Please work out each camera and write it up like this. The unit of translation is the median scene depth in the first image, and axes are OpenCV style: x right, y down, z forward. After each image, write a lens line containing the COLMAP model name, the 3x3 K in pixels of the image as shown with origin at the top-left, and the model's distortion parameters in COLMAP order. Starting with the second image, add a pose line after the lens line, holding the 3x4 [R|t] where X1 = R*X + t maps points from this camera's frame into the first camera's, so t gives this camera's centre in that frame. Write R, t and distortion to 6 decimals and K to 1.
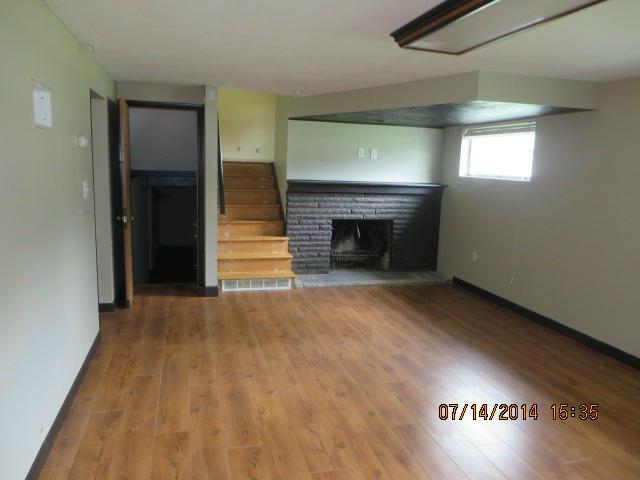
lens RADIAL K [[480.4, 0, 320.0], [0, 480.4, 240.7], [0, 0, 1]] dist [-0.033772, -0.011893]
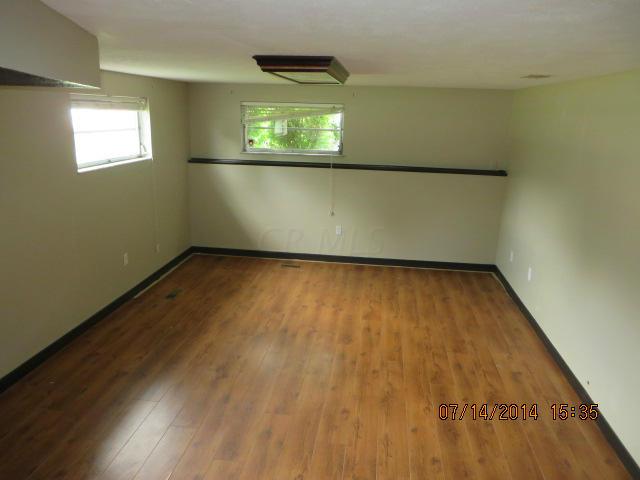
lens RADIAL K [[480.4, 0, 320.7], [0, 480.4, 239.6], [0, 0, 1]] dist [-0.033772, -0.011893]
pose [[-0.919461, -0.152186, 0.362534, -0.231489], [0.008595, 0.914053, 0.405503, -0.450780], [-0.393088, 0.375960, -0.839128, 1.831147]]
